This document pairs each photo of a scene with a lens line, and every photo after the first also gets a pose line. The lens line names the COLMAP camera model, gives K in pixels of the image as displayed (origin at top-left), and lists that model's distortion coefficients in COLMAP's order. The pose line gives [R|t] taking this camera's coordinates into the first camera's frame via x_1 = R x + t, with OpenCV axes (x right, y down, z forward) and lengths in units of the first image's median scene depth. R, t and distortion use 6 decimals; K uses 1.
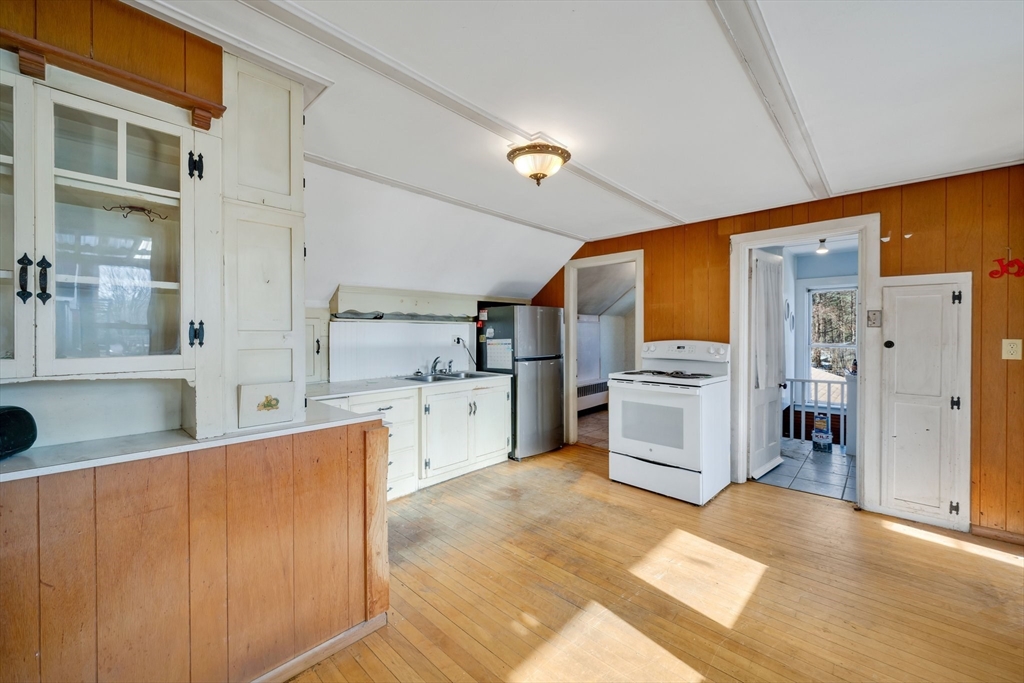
lens RADIAL K [[406.9, 0, 516.1], [0, 406.9, 337.0], [0, 0, 1]] dist [-0.001347, 0.000183]
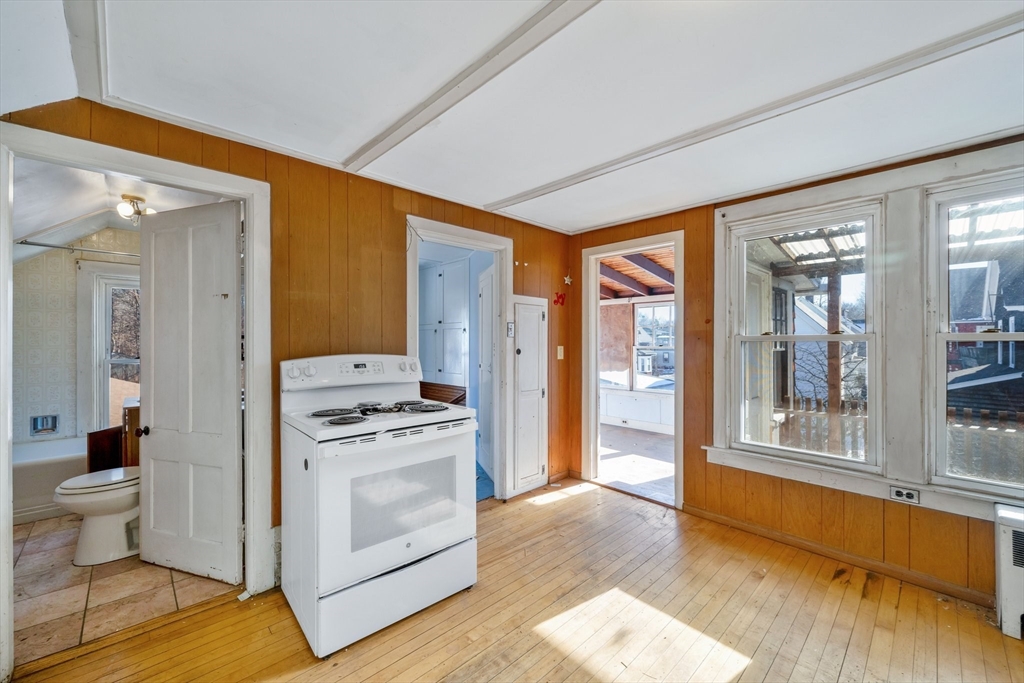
lens RADIAL K [[406.9, 0, 516.0], [0, 406.9, 341.5], [0, 0, 1]] dist [-0.001347, 0.000183]
pose [[0.050519, -0.001647, 0.998722, -0.269724], [0.010434, 0.999945, 0.001121, -0.012943], [-0.998669, 0.010364, 0.050534, 0.922792]]
